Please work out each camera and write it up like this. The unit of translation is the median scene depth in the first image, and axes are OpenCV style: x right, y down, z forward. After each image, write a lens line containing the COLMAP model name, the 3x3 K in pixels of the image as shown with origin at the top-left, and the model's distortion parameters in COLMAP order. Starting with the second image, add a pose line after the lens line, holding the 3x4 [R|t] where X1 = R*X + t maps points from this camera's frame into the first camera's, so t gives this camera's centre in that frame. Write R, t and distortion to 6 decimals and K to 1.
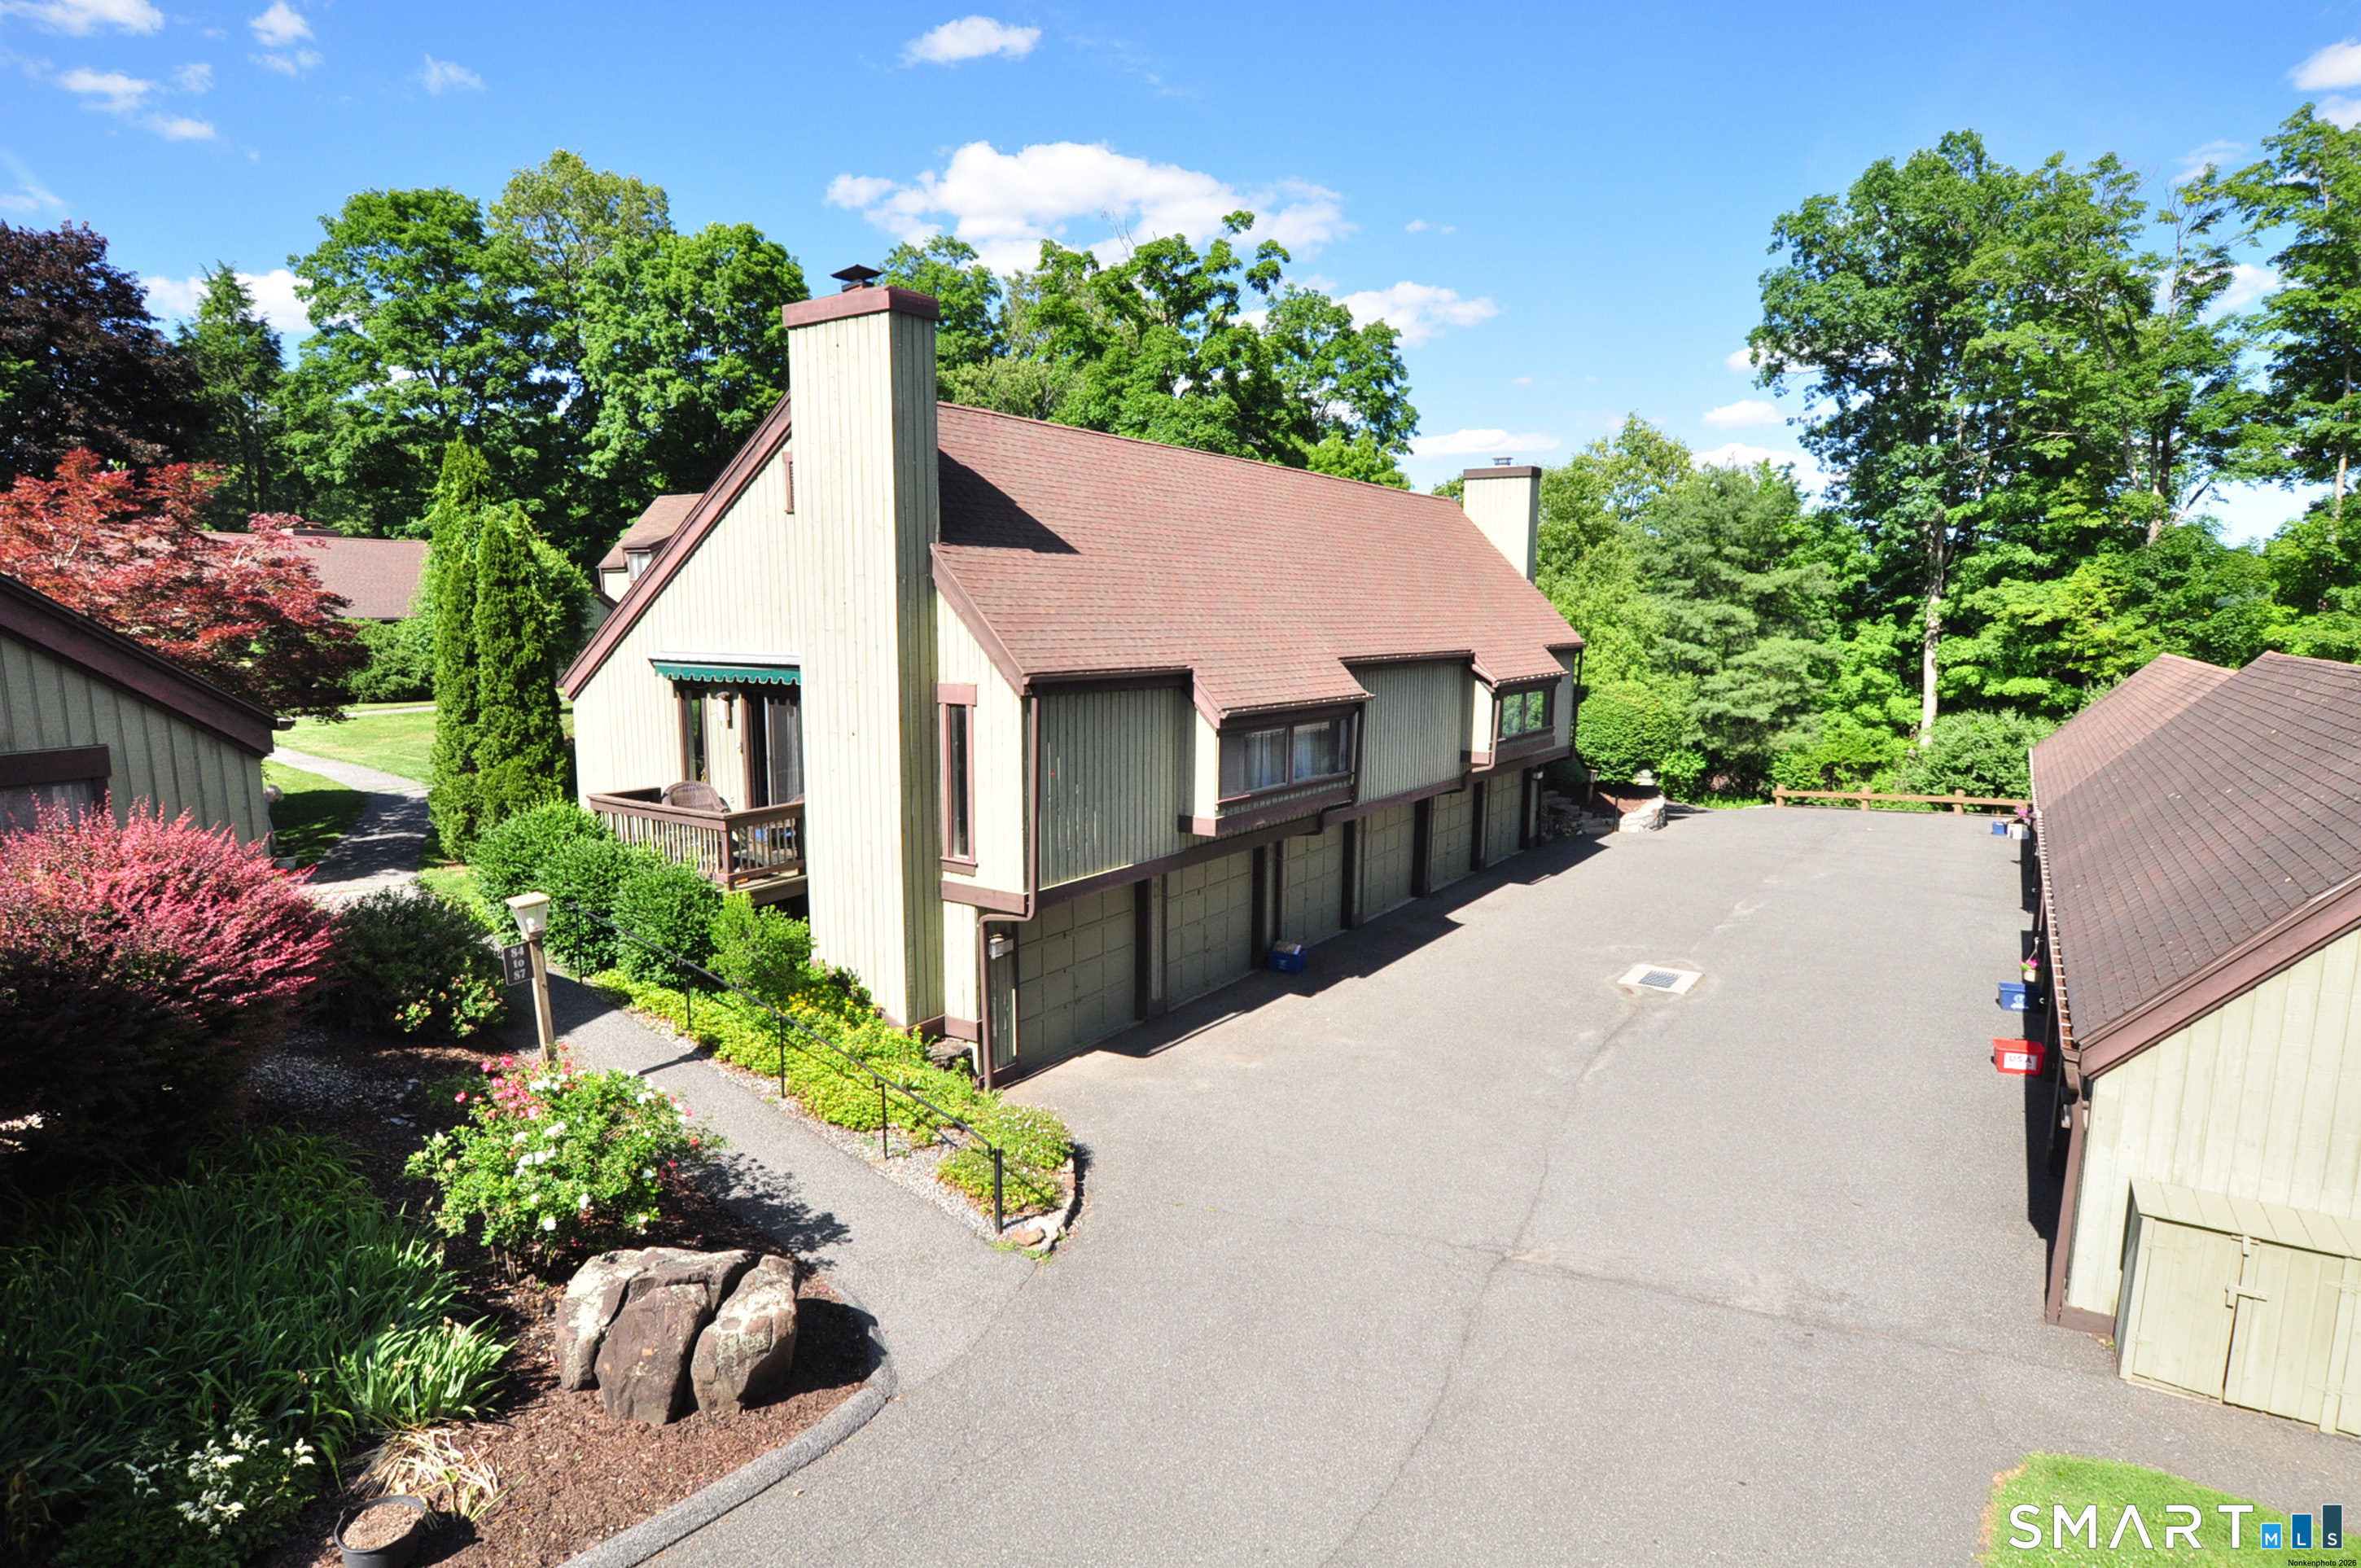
lens RADIAL K [[1254.5, 0, 1194.8], [0, 1254.5, 804.7], [0, 0, 1]] dist [-0.019814, 0.001266]
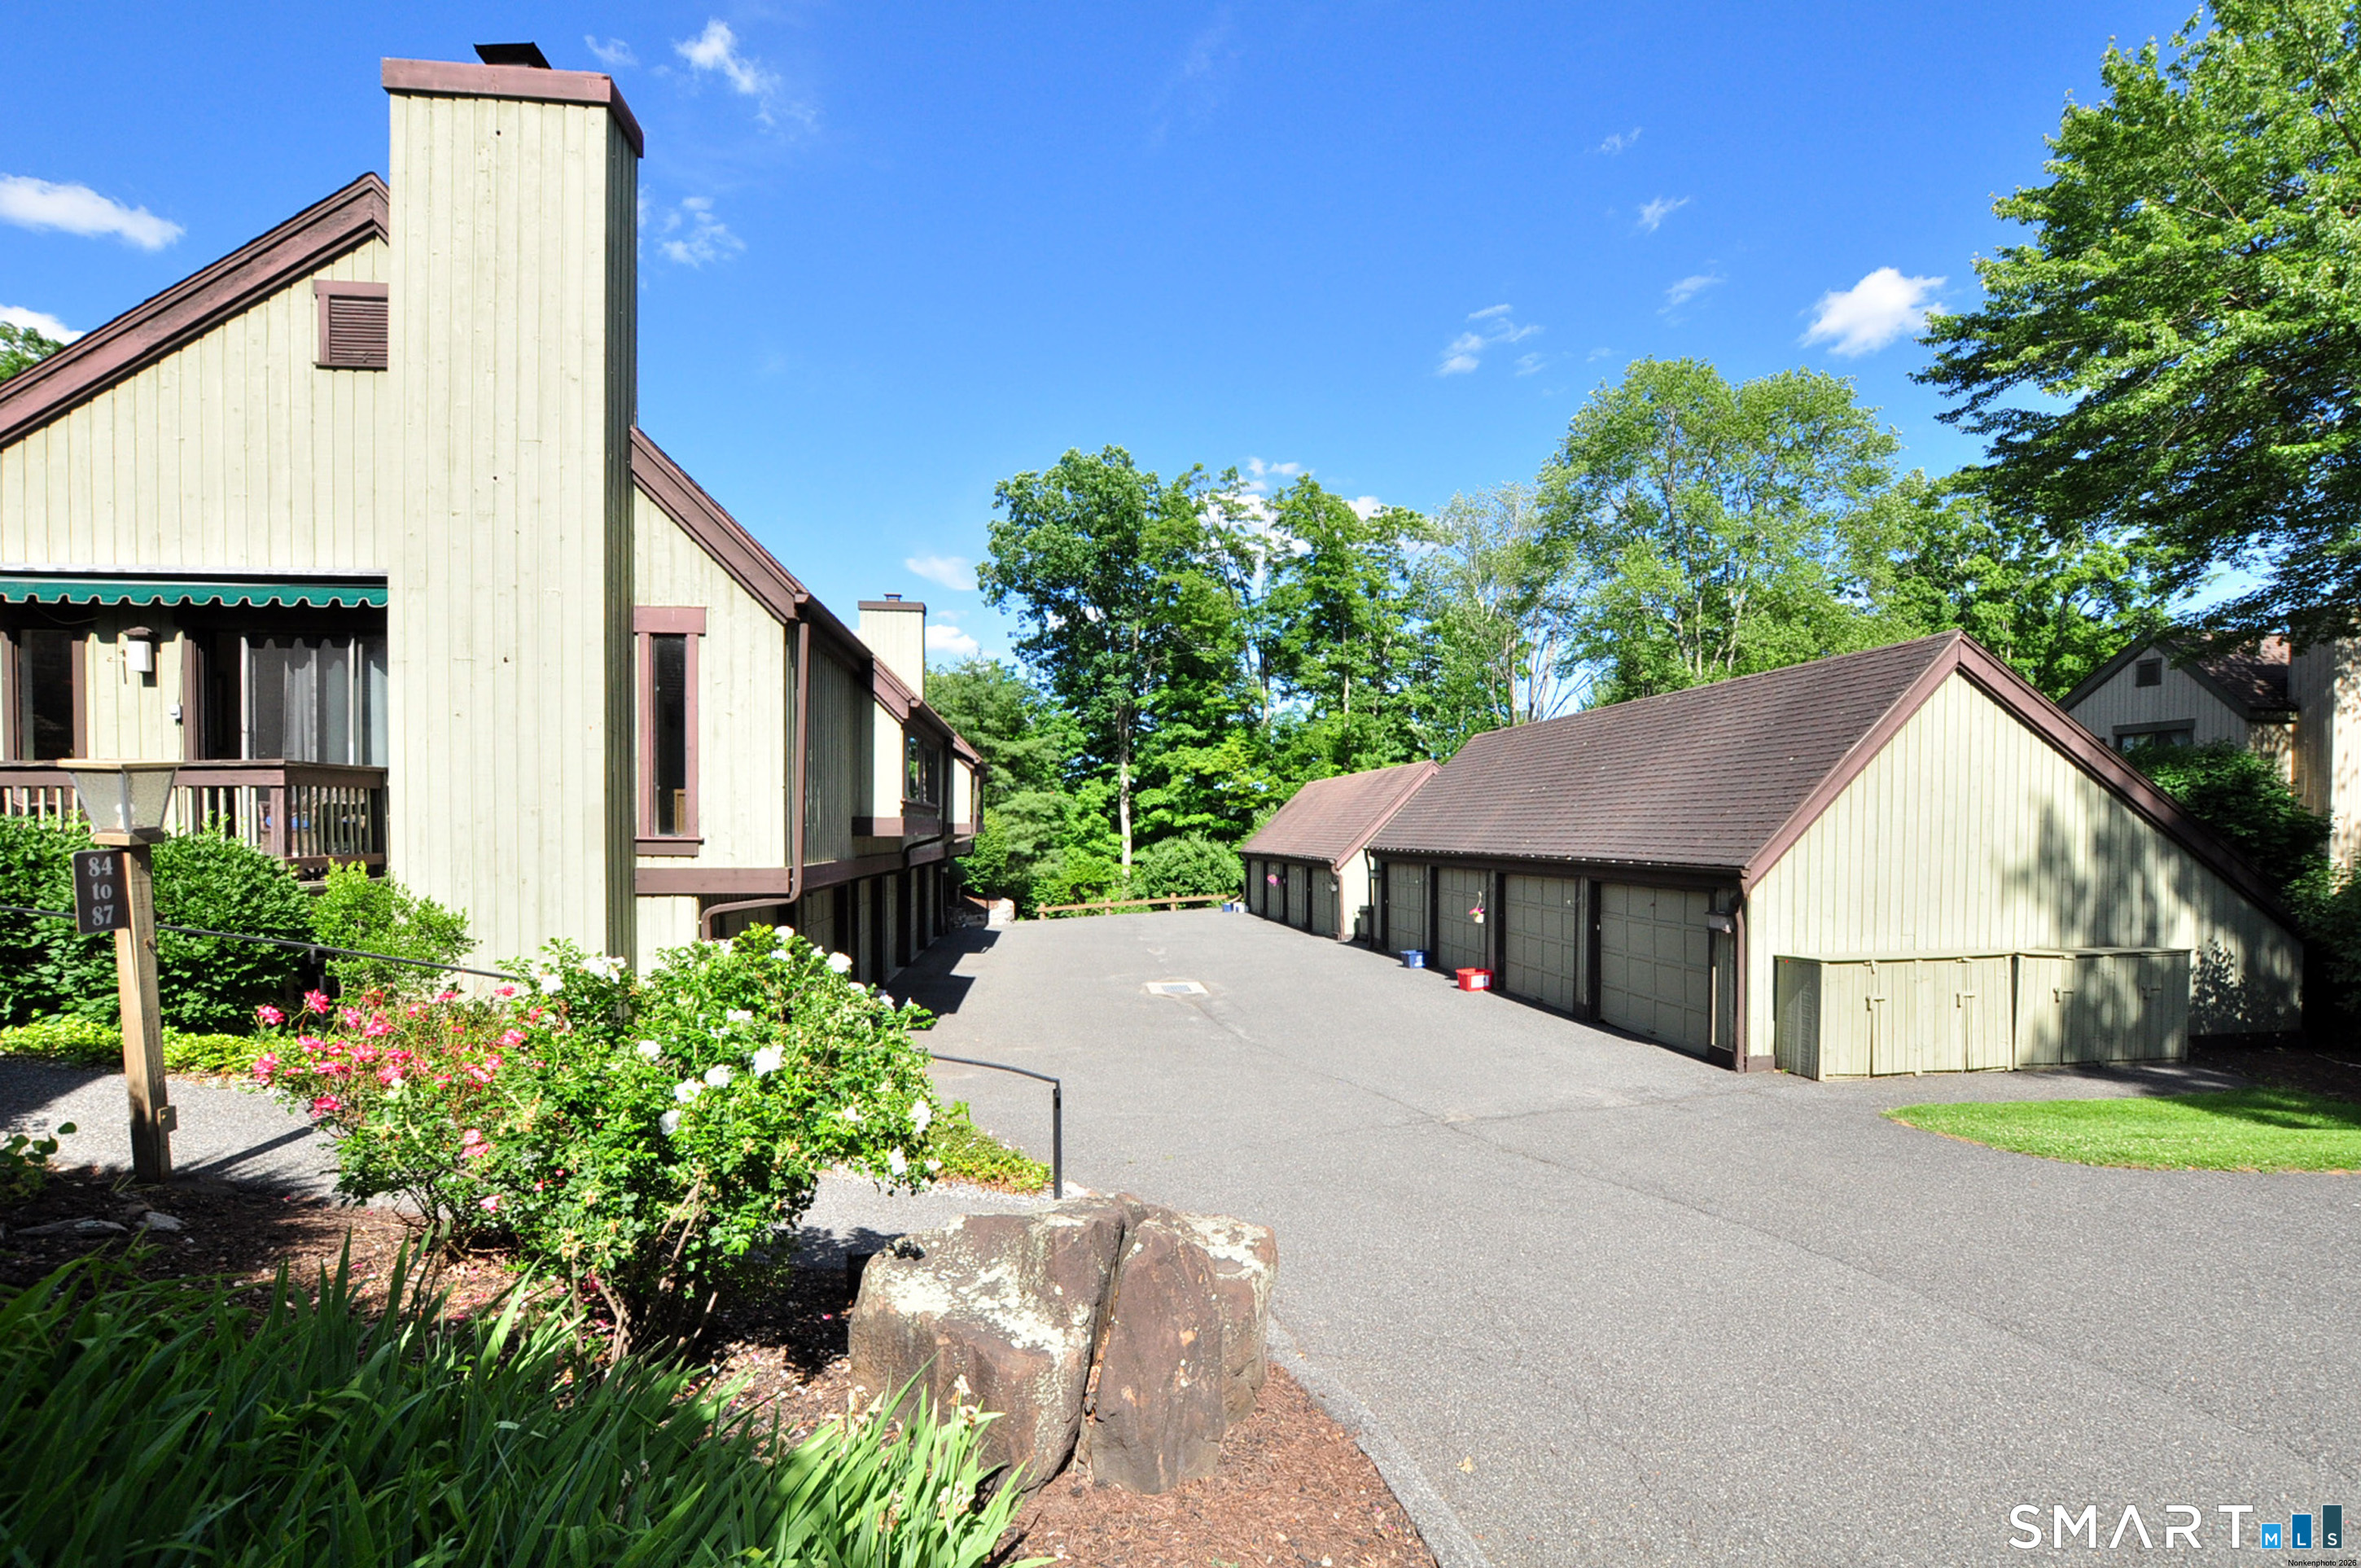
lens RADIAL K [[1034.7, 0, 1190.0], [0, 1034.7, 853.4], [0, 0, 1]] dist [-0.023229, 0.000046]
pose [[0.754959, -0.015815, 0.655582, -0.342886], [0.098581, 0.991086, -0.089617, 0.134492], [-0.648320, 0.132285, 0.749788, 0.313905]]
